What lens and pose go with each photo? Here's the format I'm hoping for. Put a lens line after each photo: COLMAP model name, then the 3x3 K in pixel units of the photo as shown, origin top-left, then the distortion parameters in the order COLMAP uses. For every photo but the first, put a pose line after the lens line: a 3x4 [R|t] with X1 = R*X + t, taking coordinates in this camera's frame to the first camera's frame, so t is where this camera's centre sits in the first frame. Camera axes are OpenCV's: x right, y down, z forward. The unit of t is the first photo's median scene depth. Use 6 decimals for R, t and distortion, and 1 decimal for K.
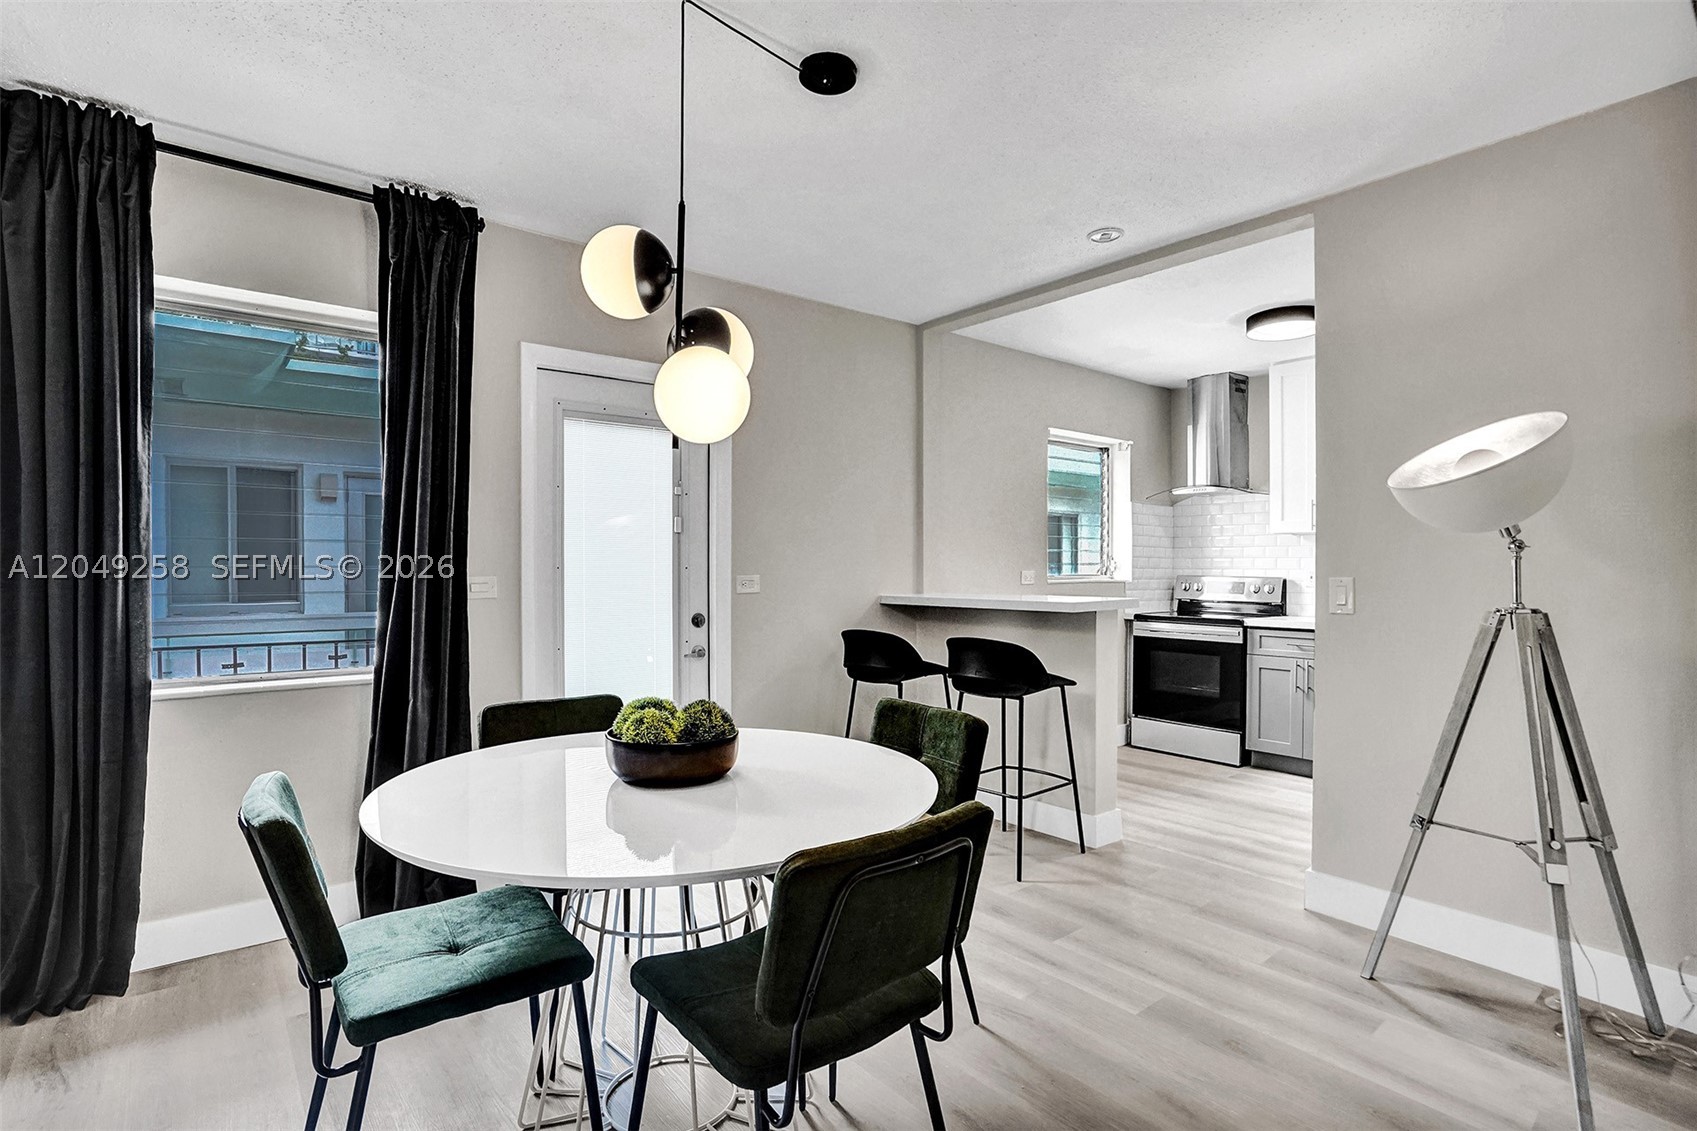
lens RADIAL K [[837.6, 0, 848.4], [0, 837.6, 574.8], [0, 0, 1]] dist [-0.044964, 0.018039]
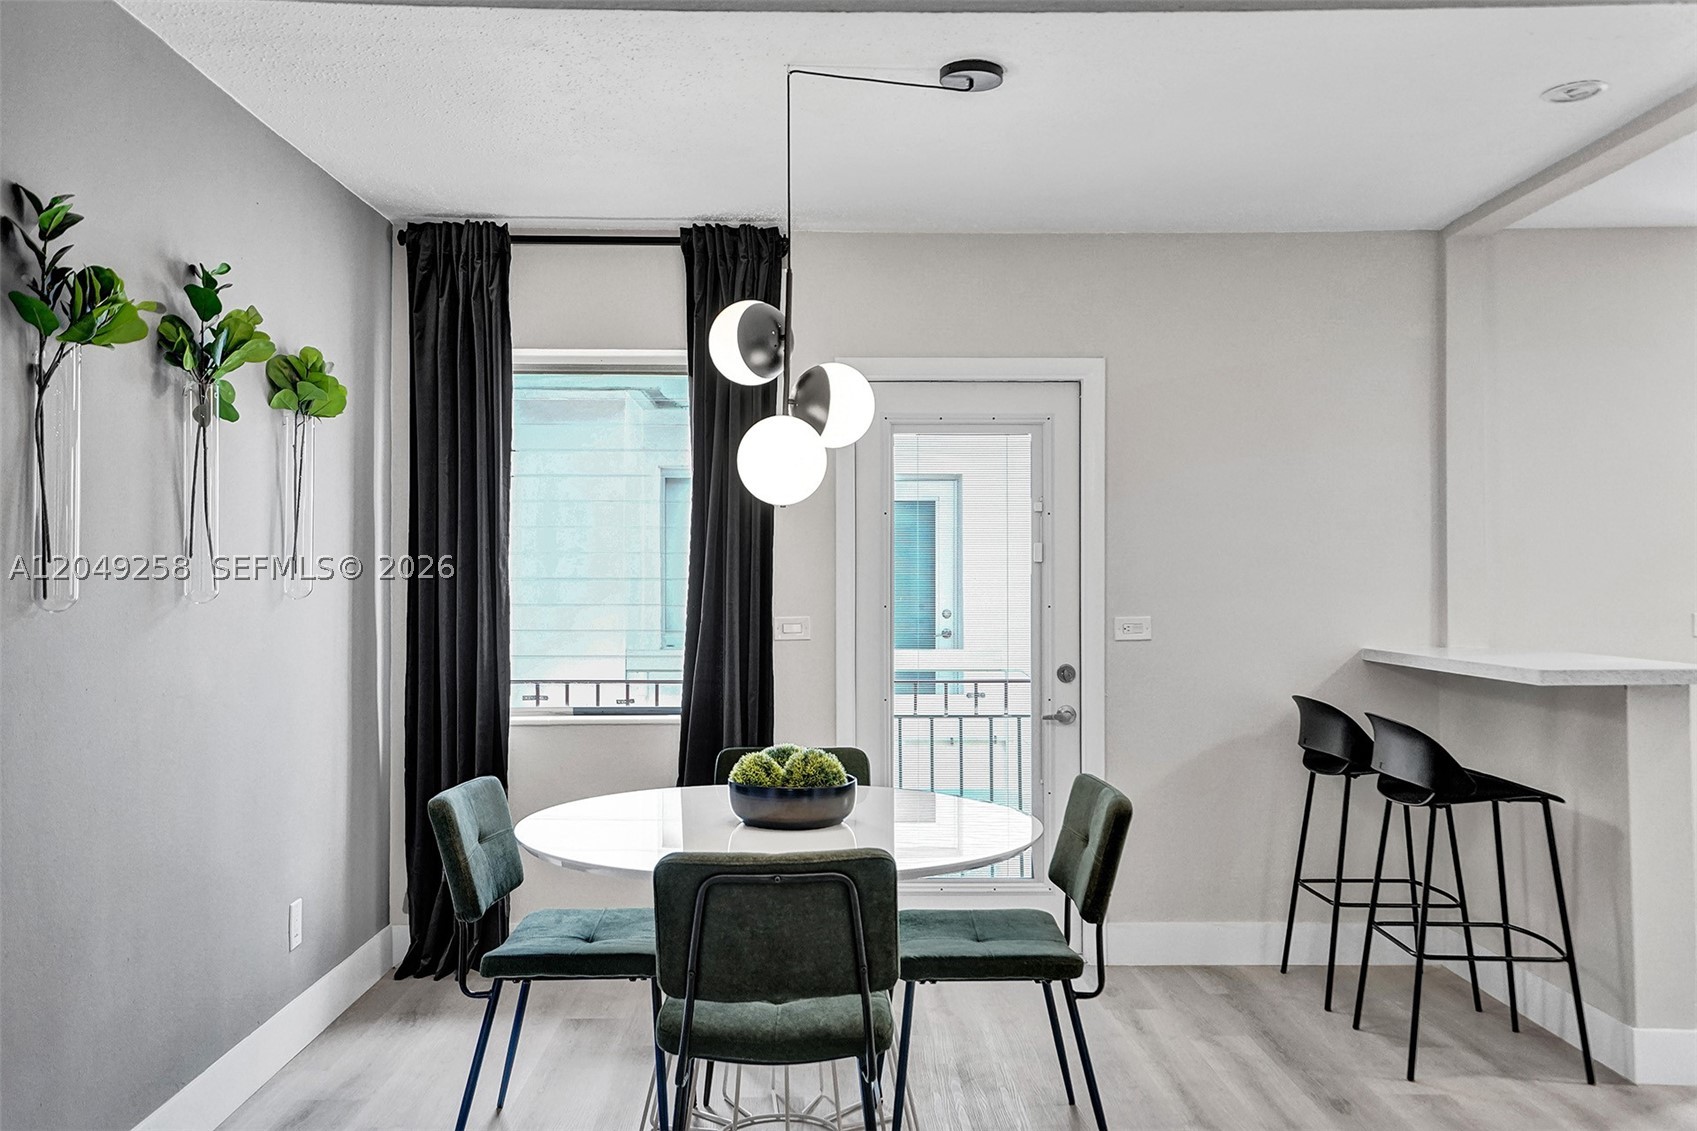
lens RADIAL K [[1397.3, 0, 852.1], [0, 1397.3, 561.0], [0, 0, 1]] dist [0.000346, 0.074323]
pose [[0.784033, -0.009073, -0.620653, 0.385788], [-0.001917, 0.999853, -0.017038, -0.022725], [0.620716, 0.014548, 0.783900, -0.122905]]
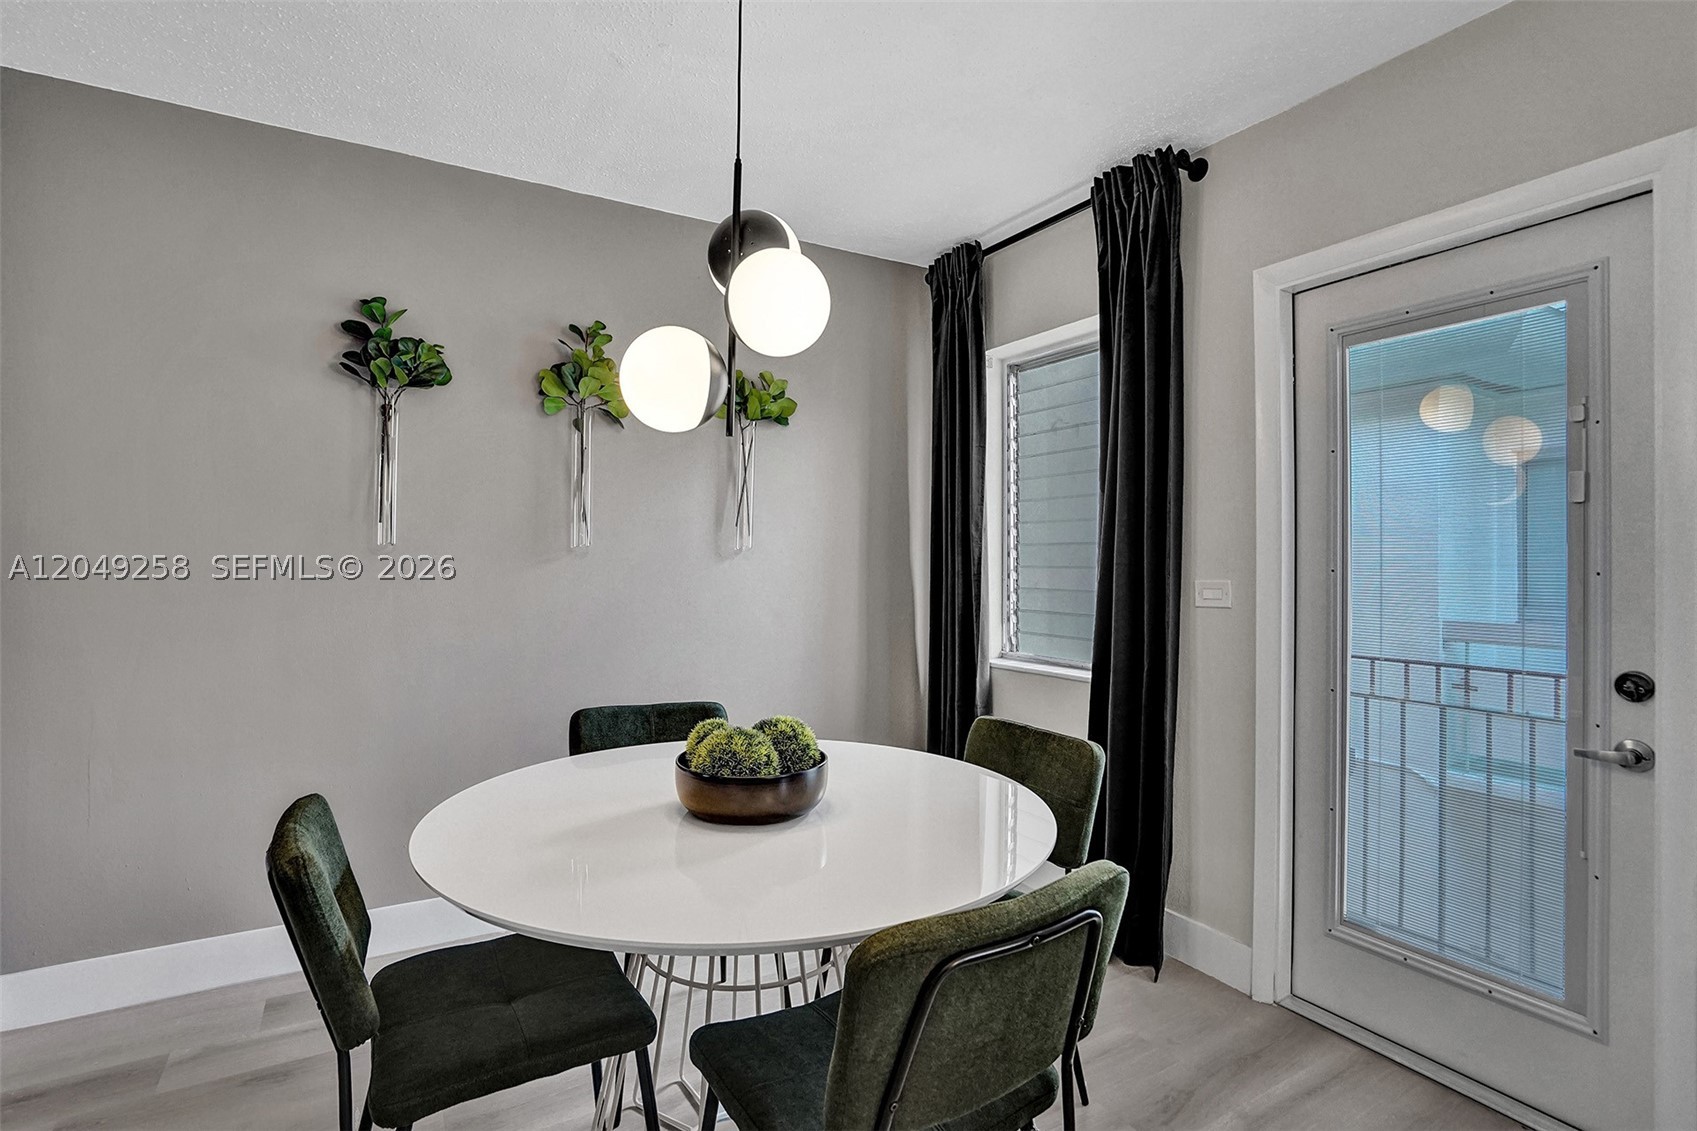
lens RADIAL K [[824.9, 0, 857.9], [0, 824.9, 567.0], [0, 0, 1]] dist [-0.077485, 0.047902]
pose [[-0.148787, 0.000514, -0.988869, 0.263241], [-0.011700, 0.999929, 0.002280, -0.006353], [0.988800, 0.011909, -0.148771, 0.518318]]
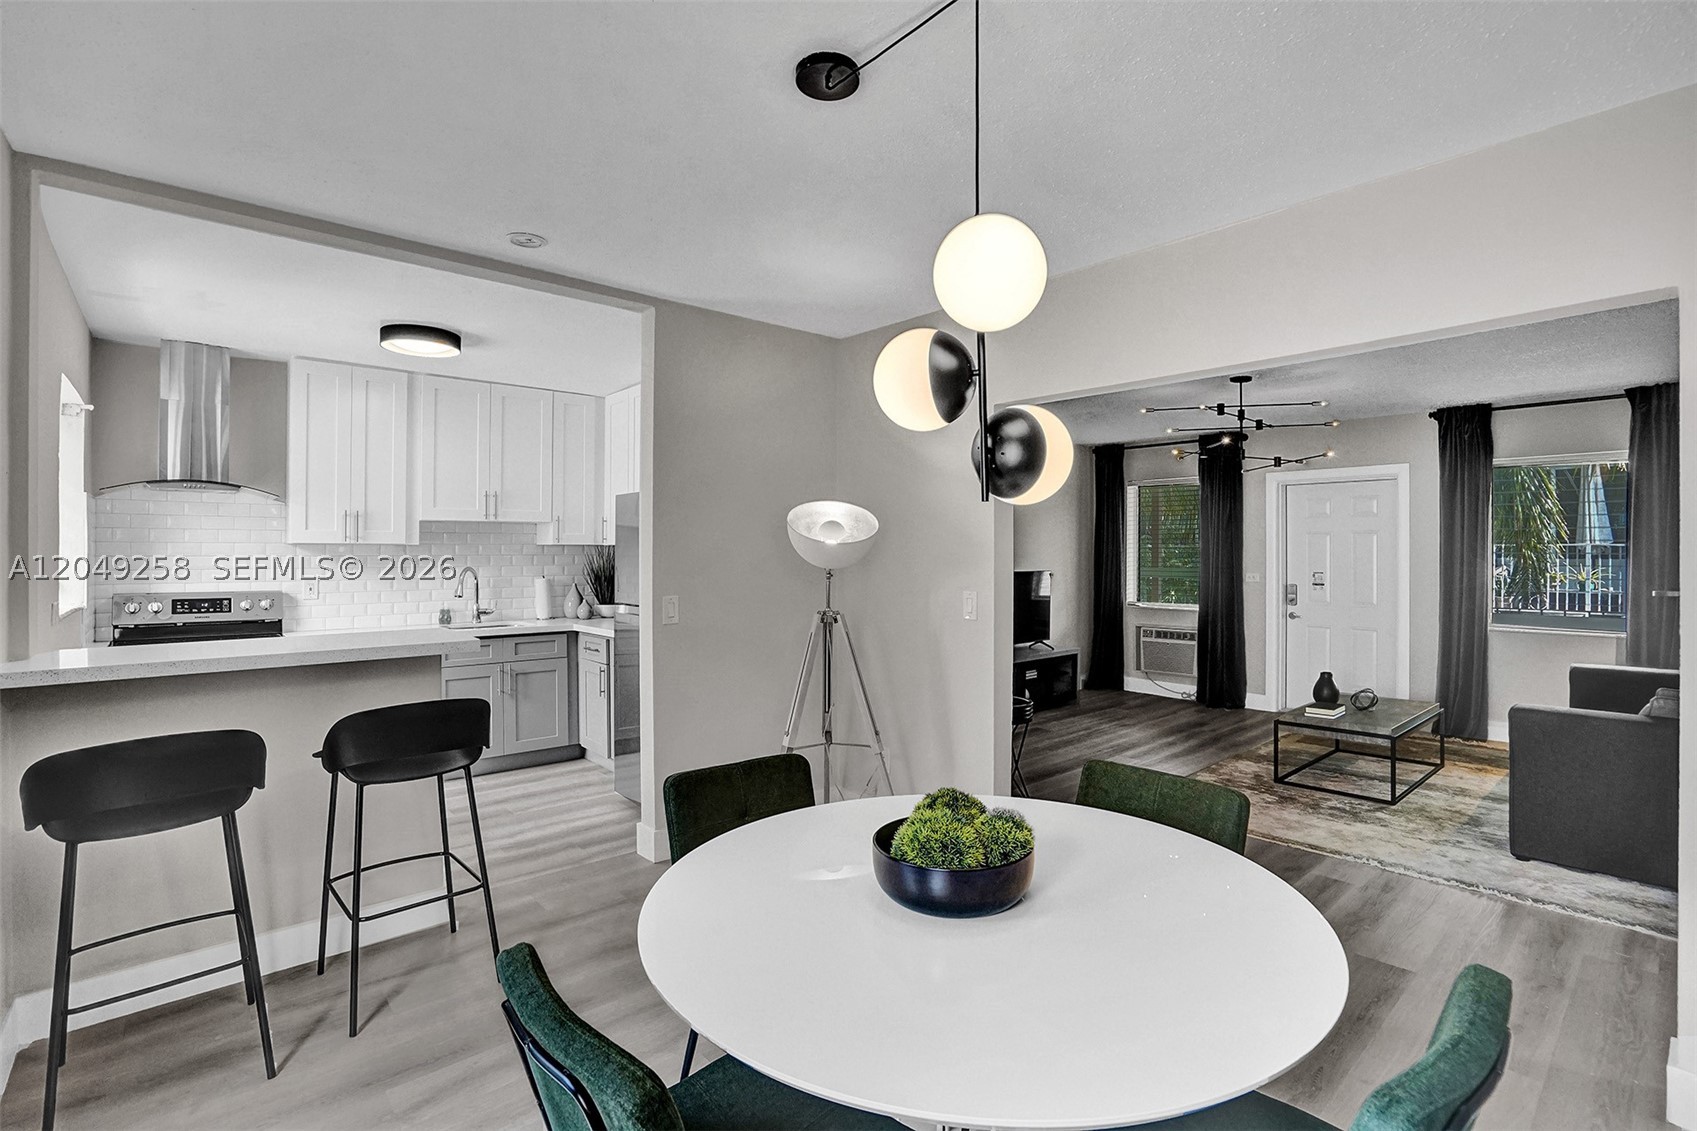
lens RADIAL K [[795.2, 0, 856.9], [0, 795.2, 556.8], [0, 0, 1]] dist [-0.054771, 0.027007]
pose [[-0.035953, -0.002087, 0.999351, -0.415072], [0.006230, 0.999978, 0.002313, -0.038413], [-0.999334, 0.006309, -0.035939, 0.475898]]
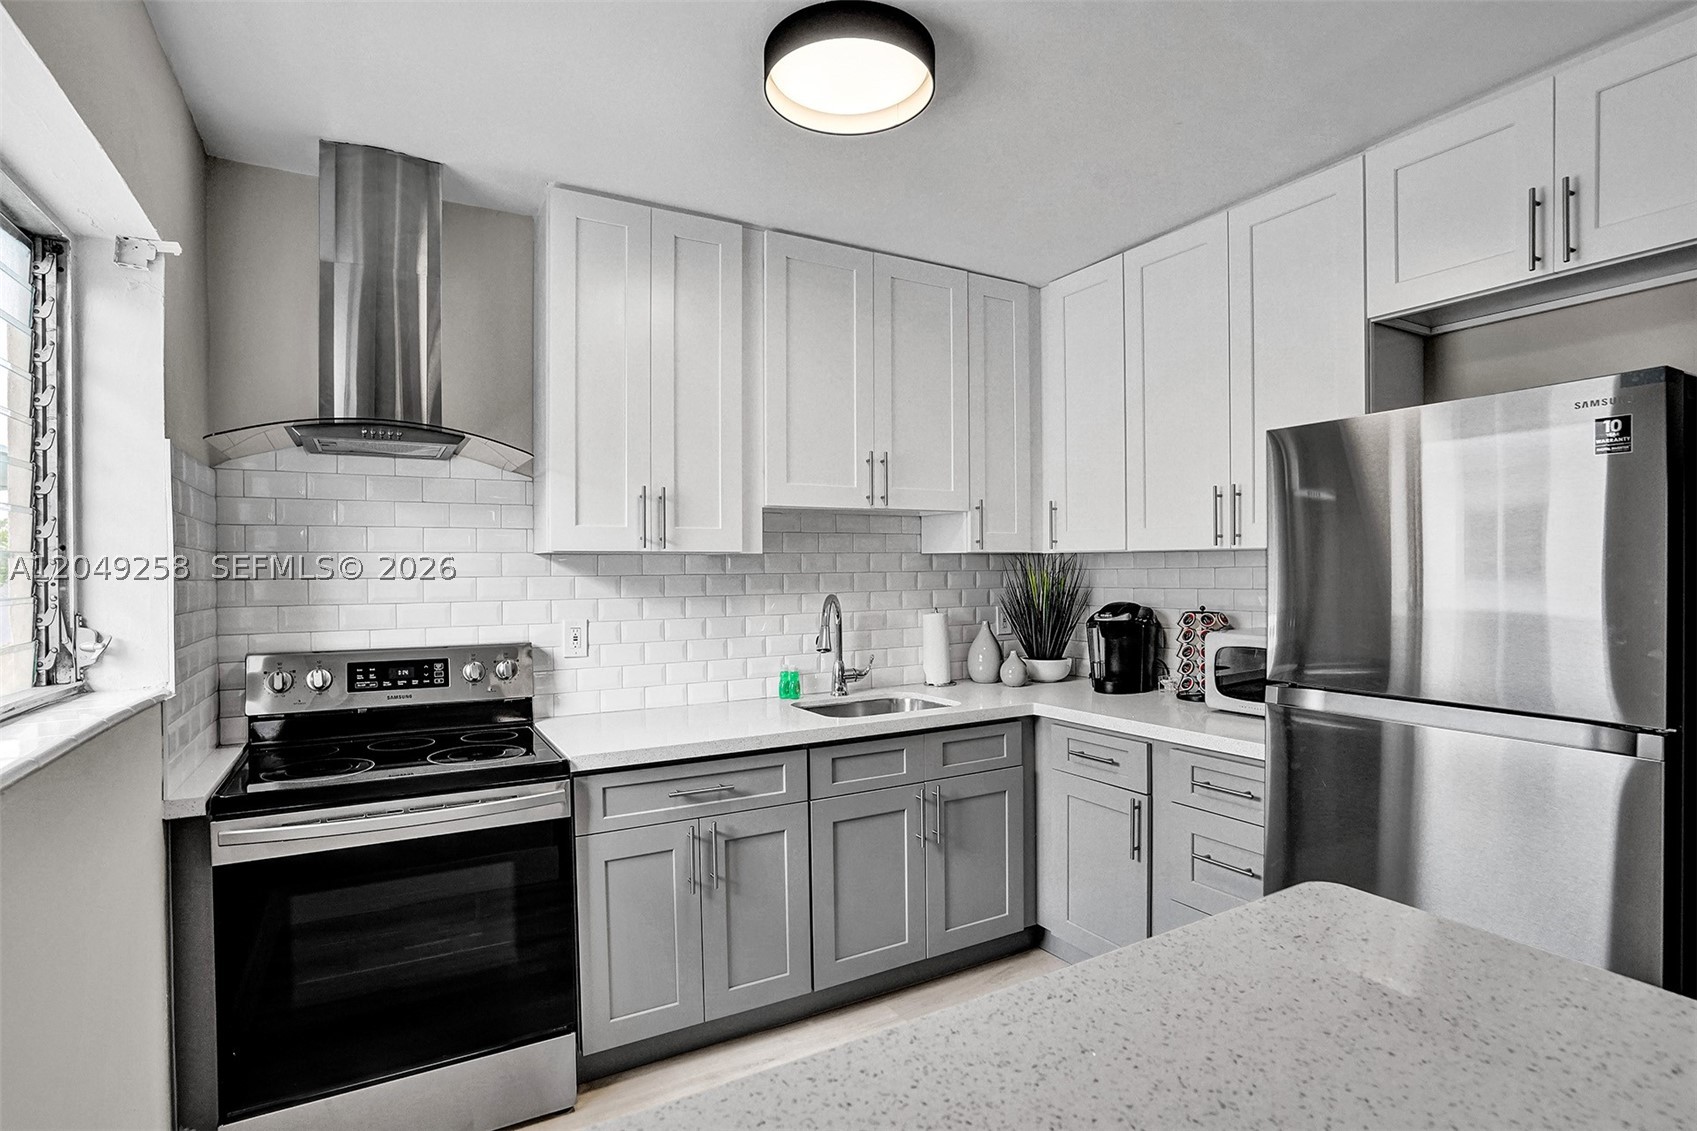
lens RADIAL K [[824.9, 0, 857.9], [0, 824.9, 567.0], [0, 0, 1]] dist [-0.077485, 0.047902]
pose [[0.162696, 0.001765, 0.986675, 0.105372], [0.015663, 0.999868, -0.004371, -0.042746], [-0.986552, 0.016165, 0.162647, 0.873090]]
